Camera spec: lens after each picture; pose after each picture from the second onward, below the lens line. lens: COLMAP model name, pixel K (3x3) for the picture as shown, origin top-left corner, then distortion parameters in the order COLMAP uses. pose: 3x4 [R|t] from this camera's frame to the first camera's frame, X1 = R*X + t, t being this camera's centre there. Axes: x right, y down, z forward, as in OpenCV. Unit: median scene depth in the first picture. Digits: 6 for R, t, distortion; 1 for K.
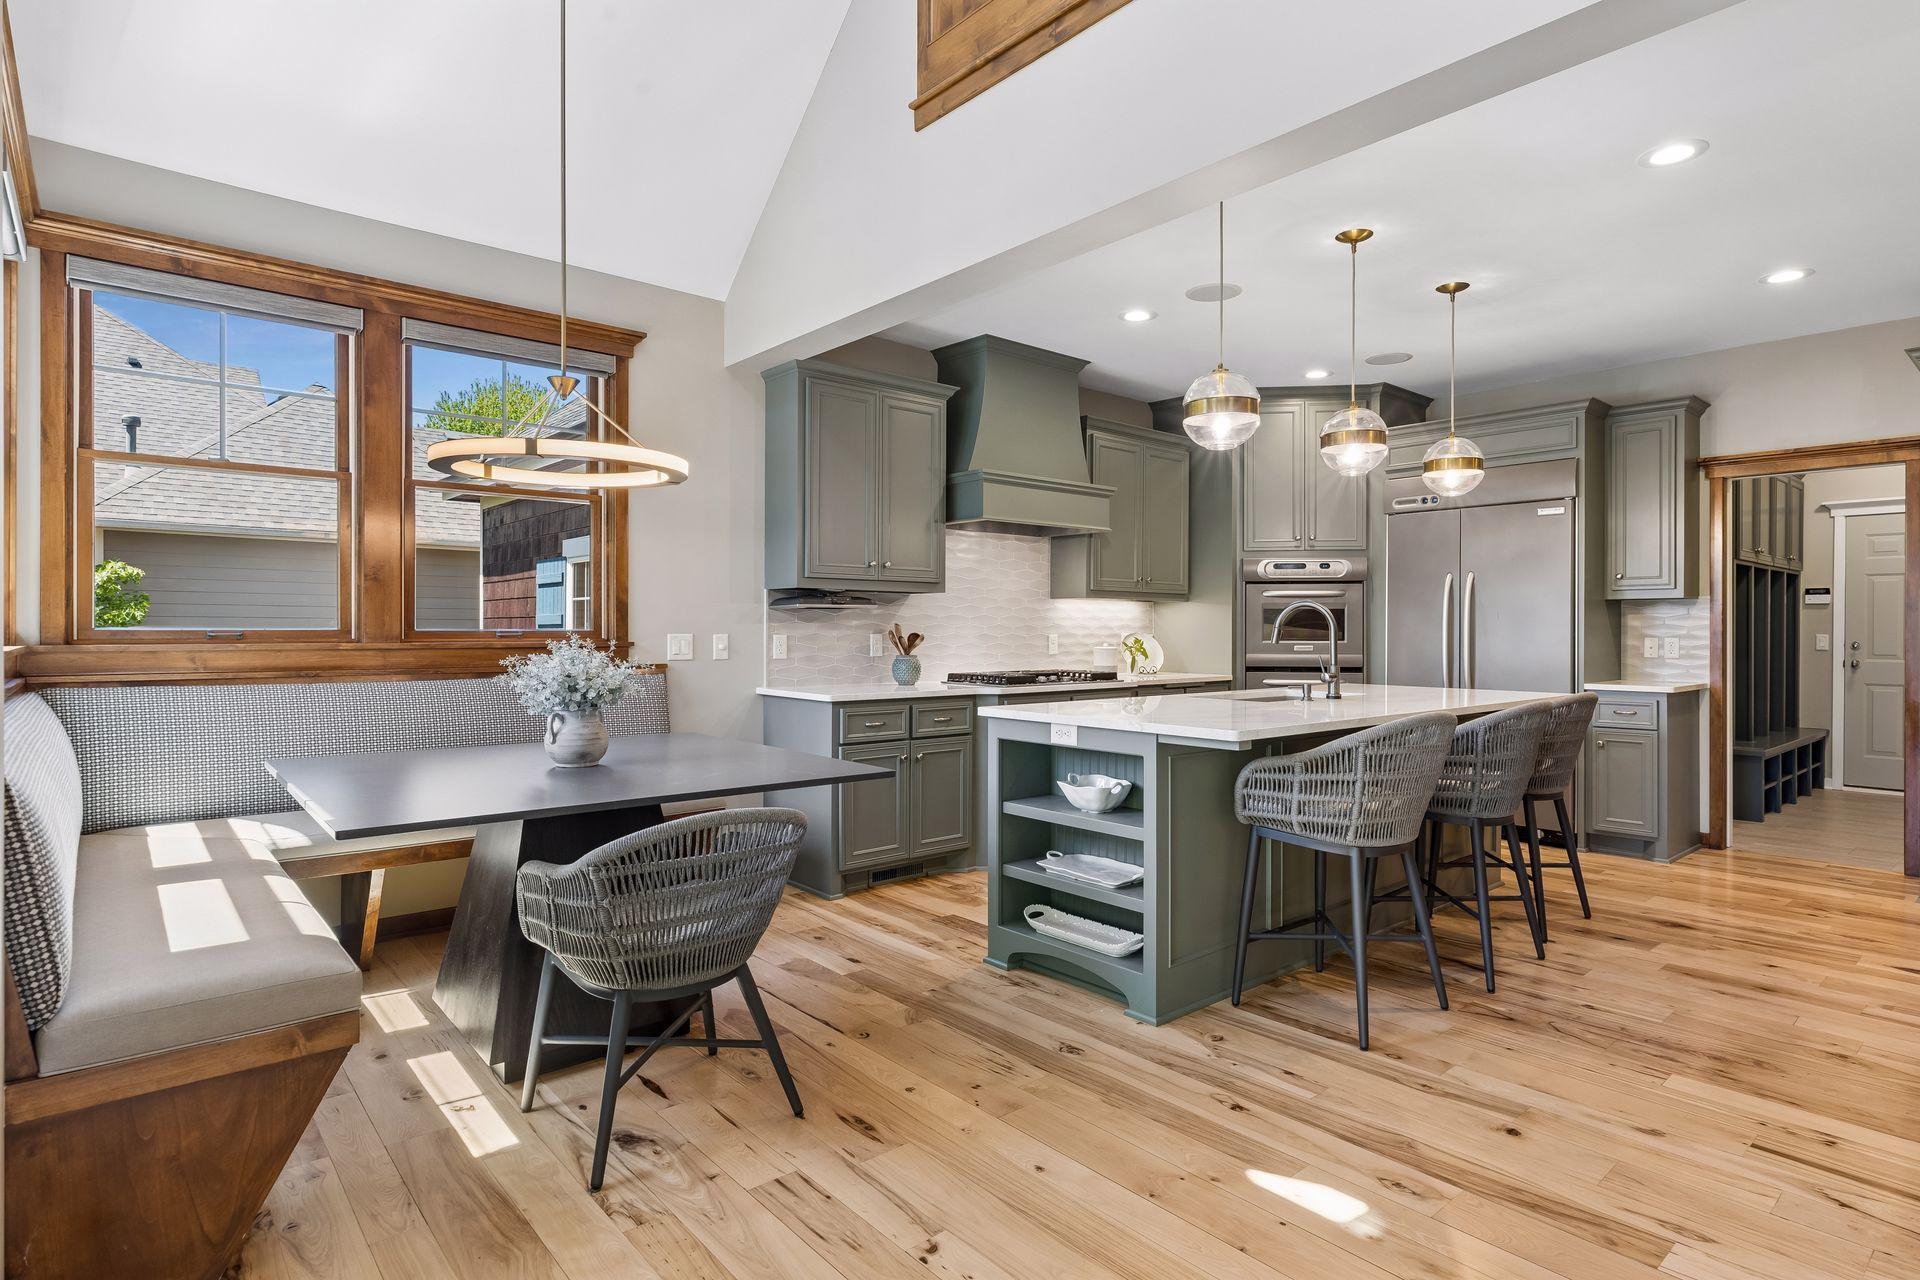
lens RADIAL K [[947.1, 0, 959.8], [0, 947.1, 635.9], [0, 0, 1]] dist [0.000257, -0.000205]
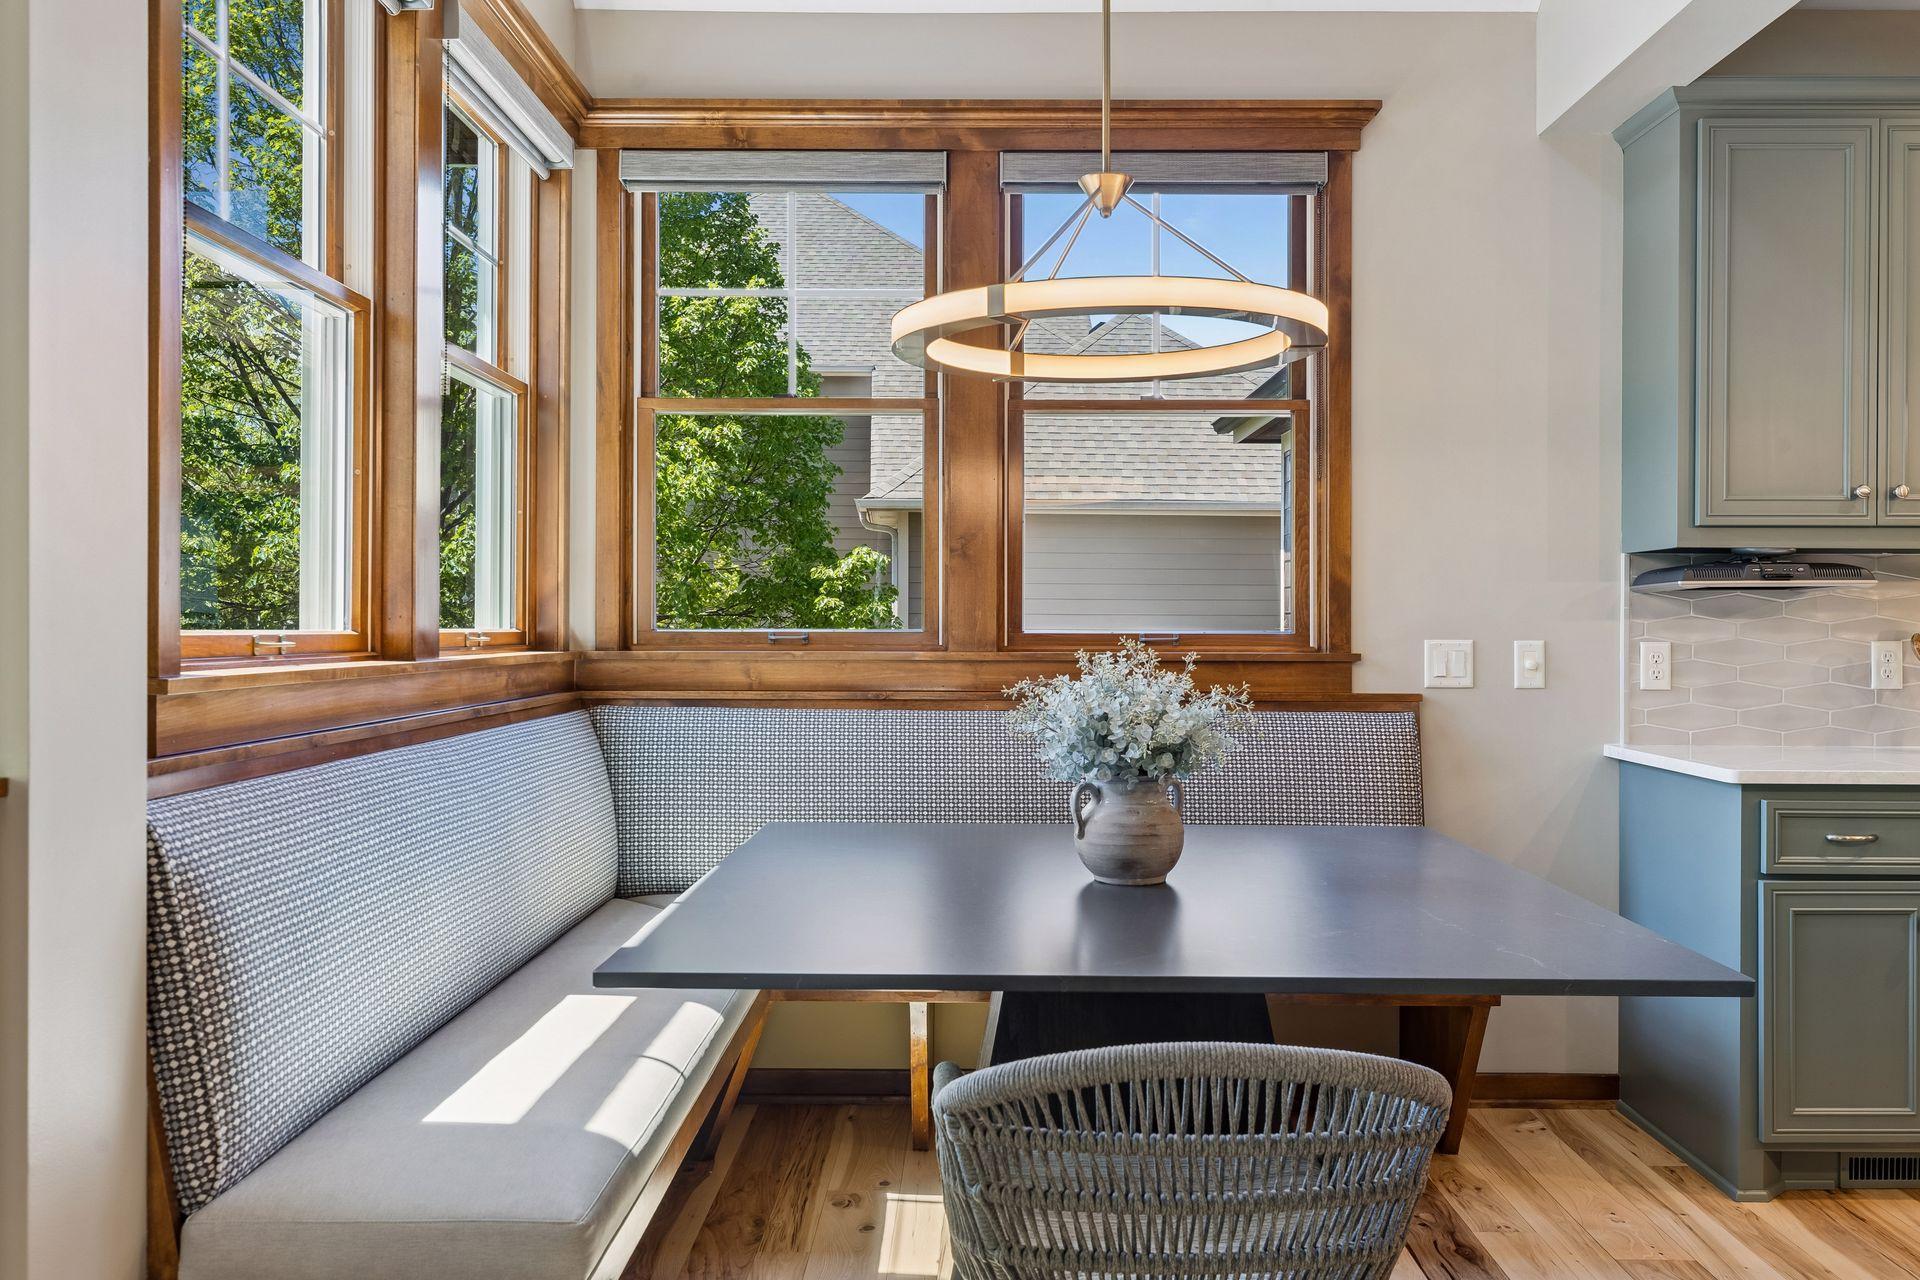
lens RADIAL K [[1498.6, 0, 961.3], [0, 1498.6, 631.9], [0, 0, 1]] dist [-0.001712, -0.001974]
pose [[0.764587, 0.002239, -0.644517, 0.049820], [-0.005435, 0.999981, -0.002973, -0.002569], [0.644498, 0.005776, 0.764585, 0.170945]]
